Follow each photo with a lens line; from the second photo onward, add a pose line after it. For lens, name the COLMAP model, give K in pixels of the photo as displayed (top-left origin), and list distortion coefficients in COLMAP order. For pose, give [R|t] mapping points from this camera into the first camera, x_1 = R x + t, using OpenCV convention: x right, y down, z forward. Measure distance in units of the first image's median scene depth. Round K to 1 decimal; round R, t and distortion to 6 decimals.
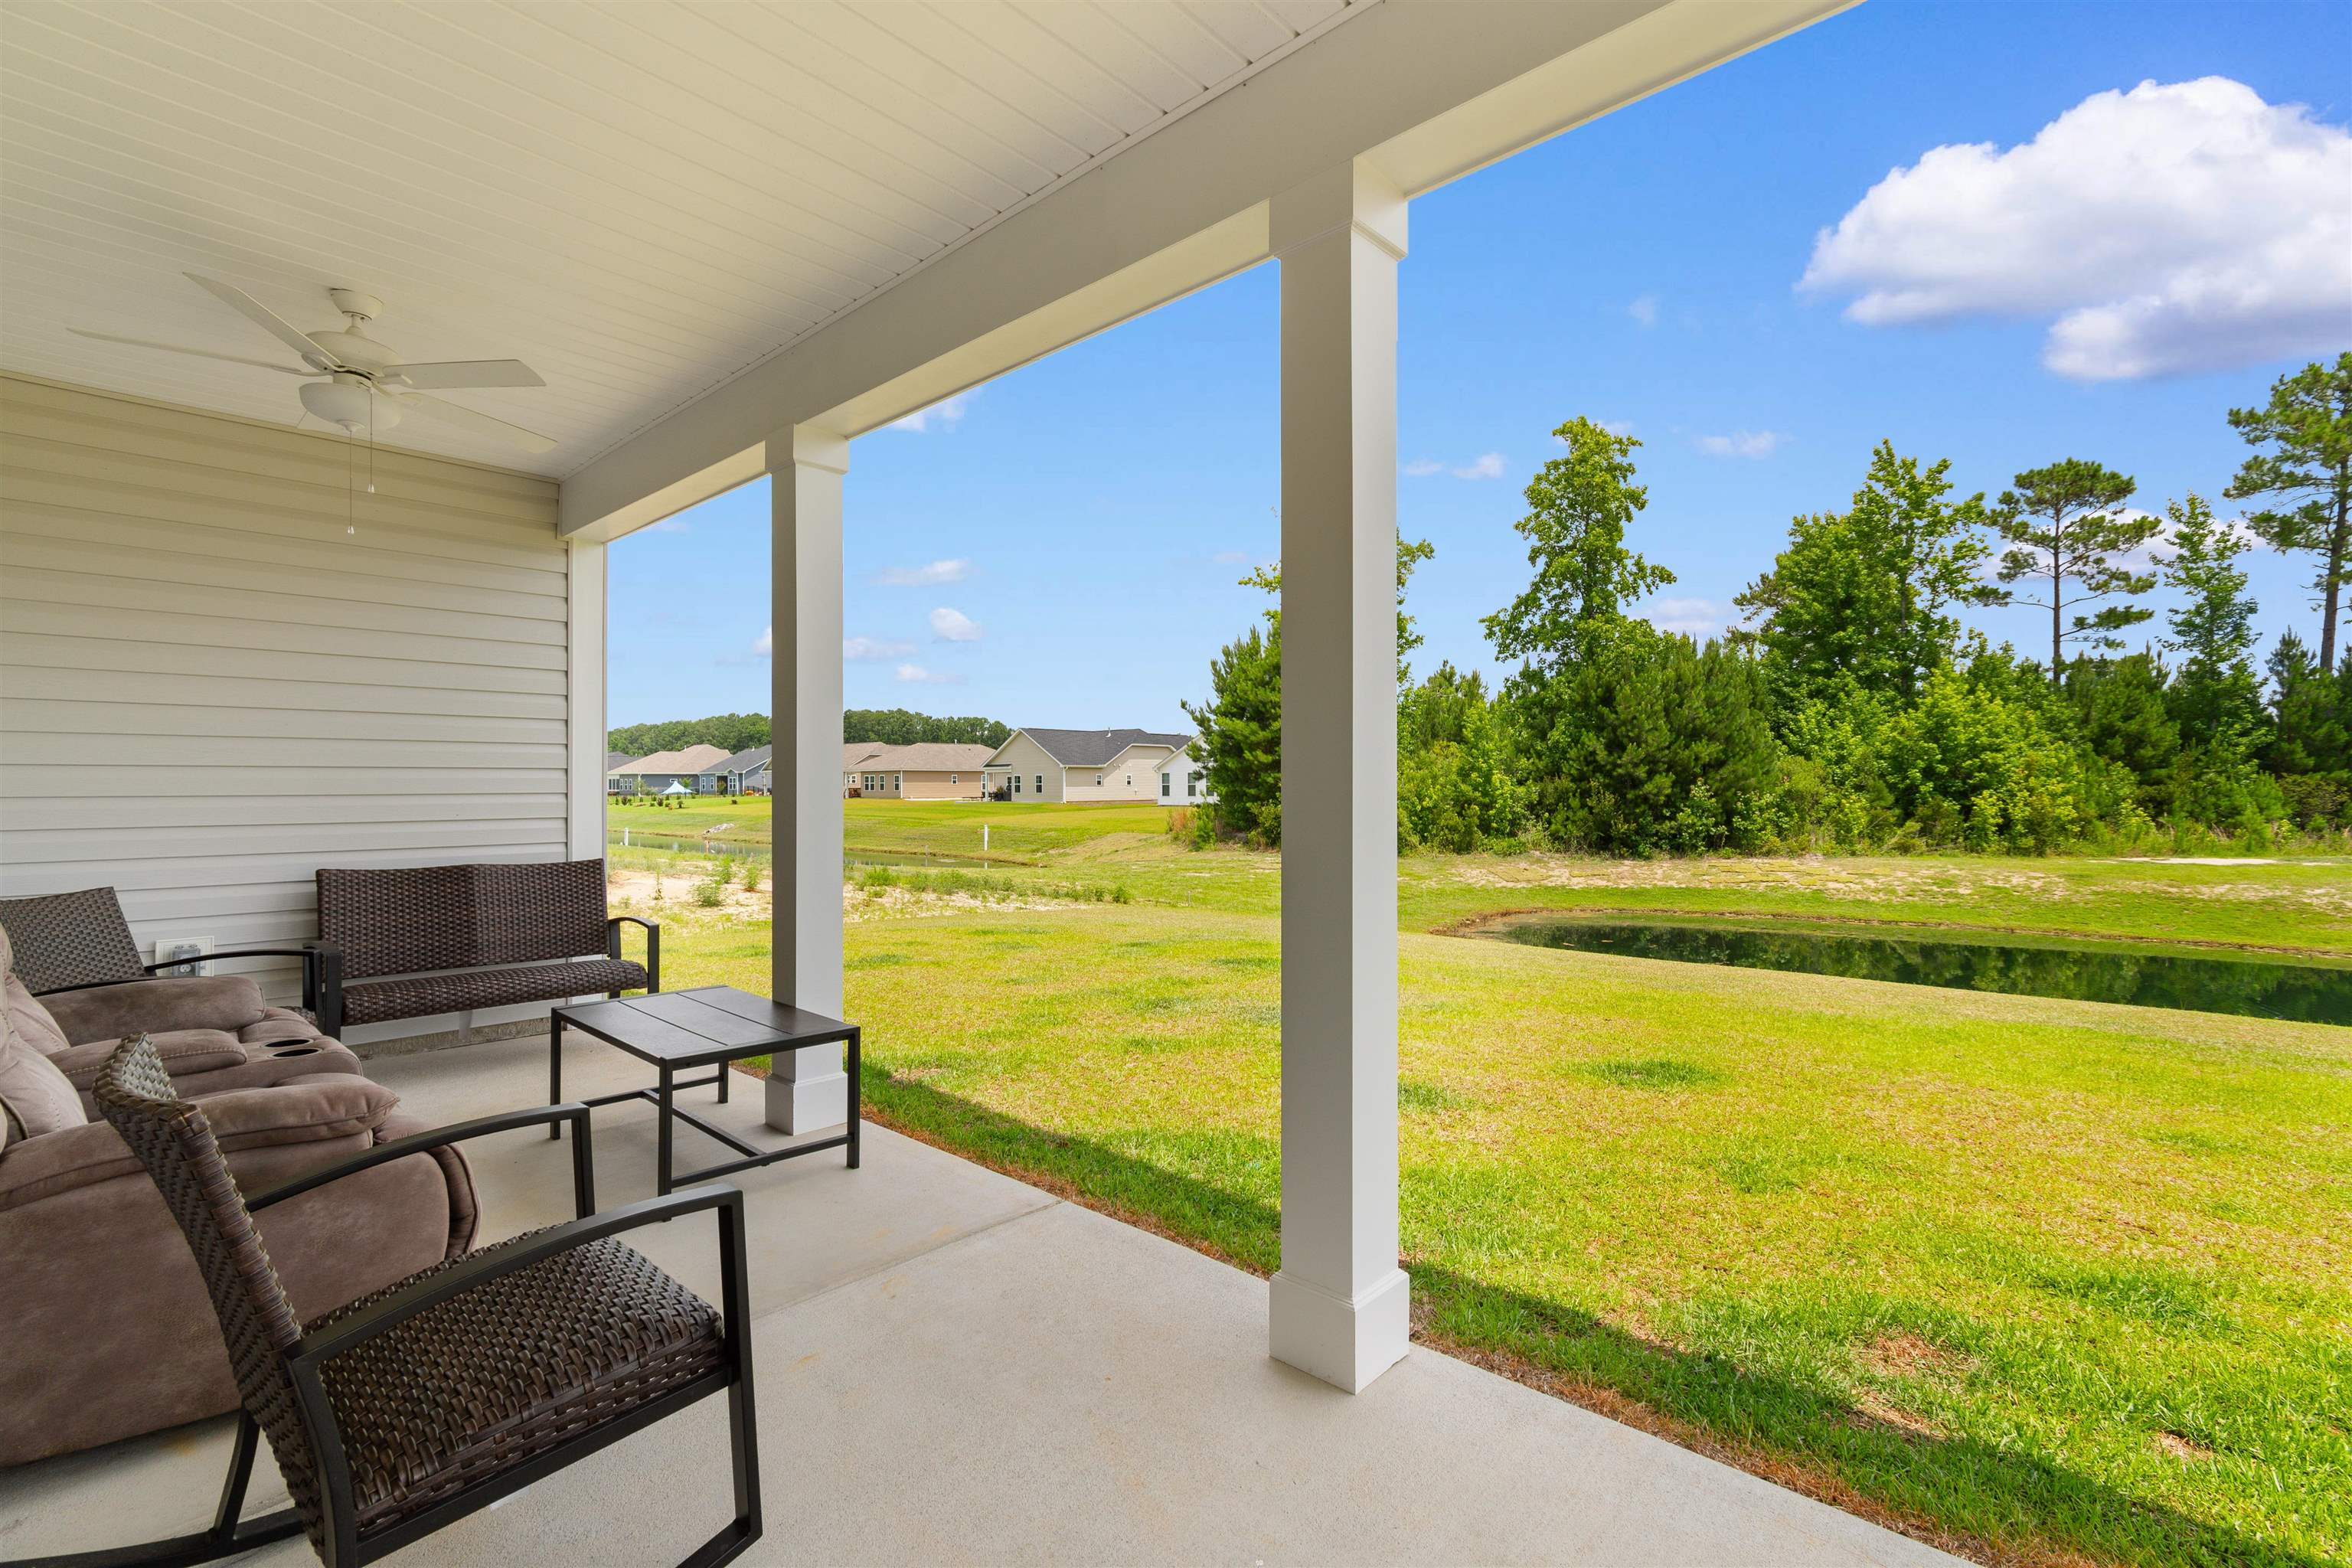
lens RADIAL K [[1020.8, 0, 1176.0], [0, 1020.8, 784.0], [0, 0, 1]] dist [-0.000683, -0.000442]
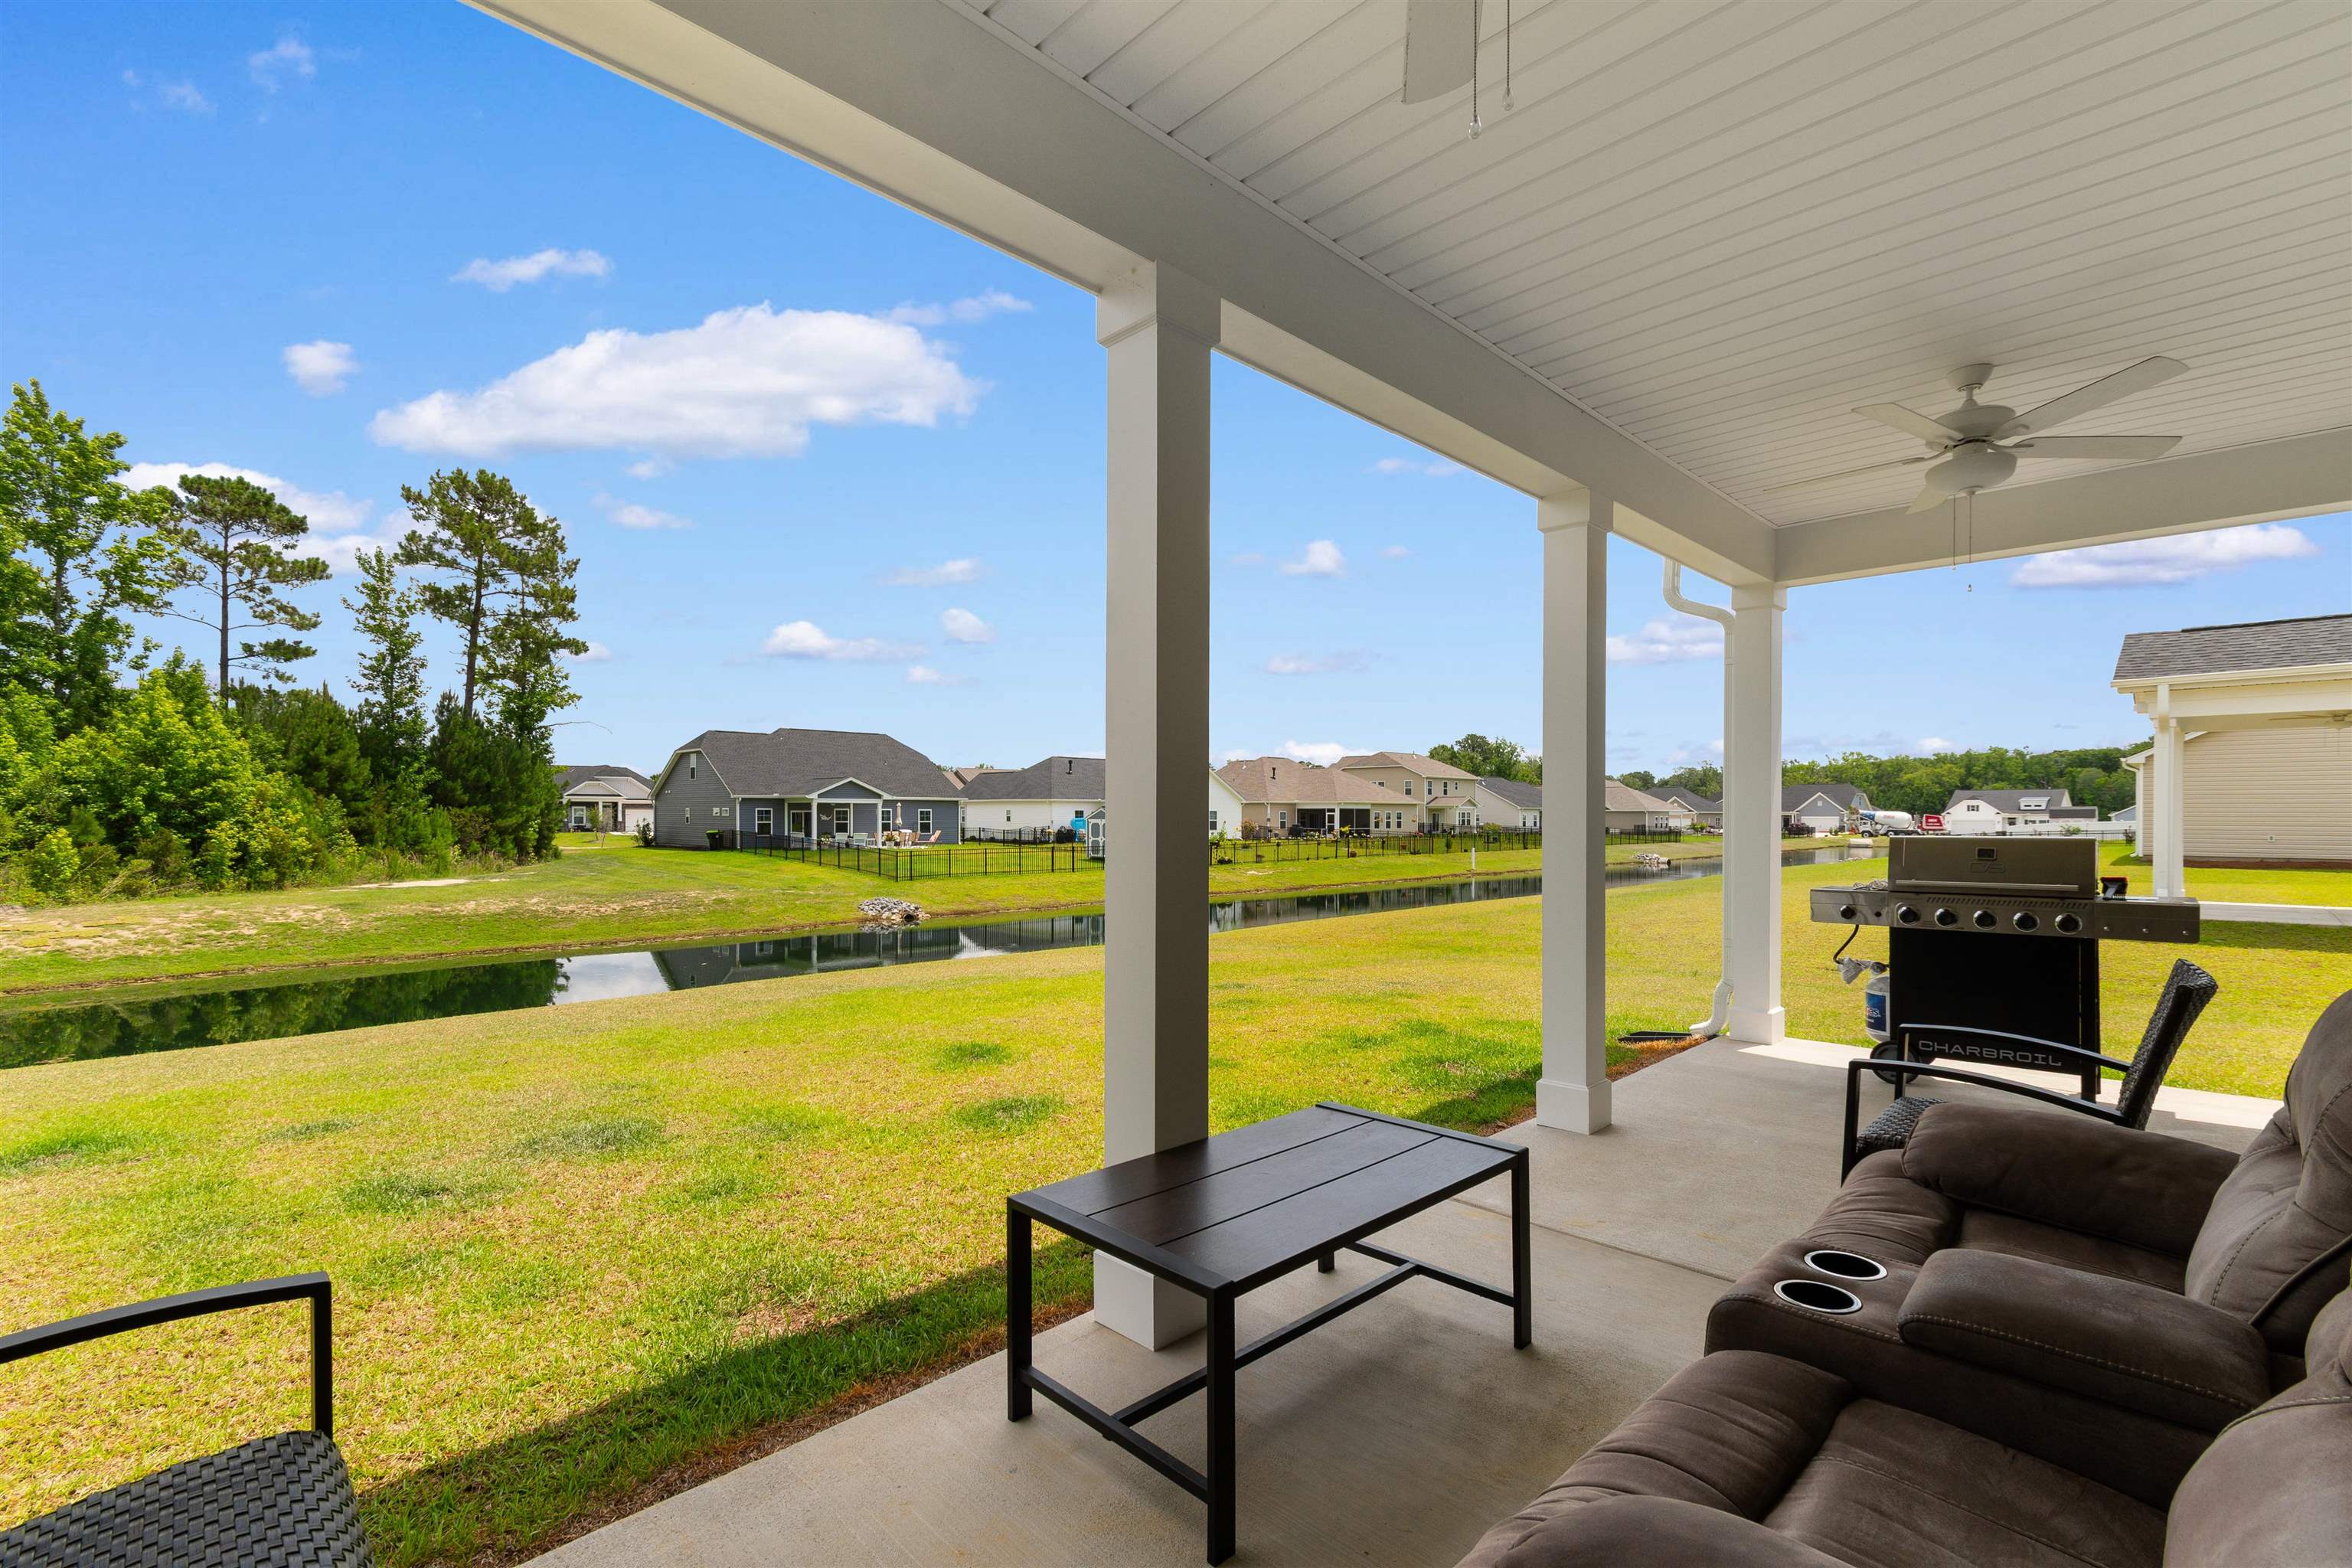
lens RADIAL K [[1051.6, 0, 1181.2], [0, 1051.6, 821.8], [0, 0, 1]] dist [-0.001346, -0.000257]
pose [[0.040728, -0.002645, 0.999167, -0.100739], [-0.002796, 0.999992, 0.002762, 0.001188], [-0.999166, -0.002906, 0.040720, 0.091474]]
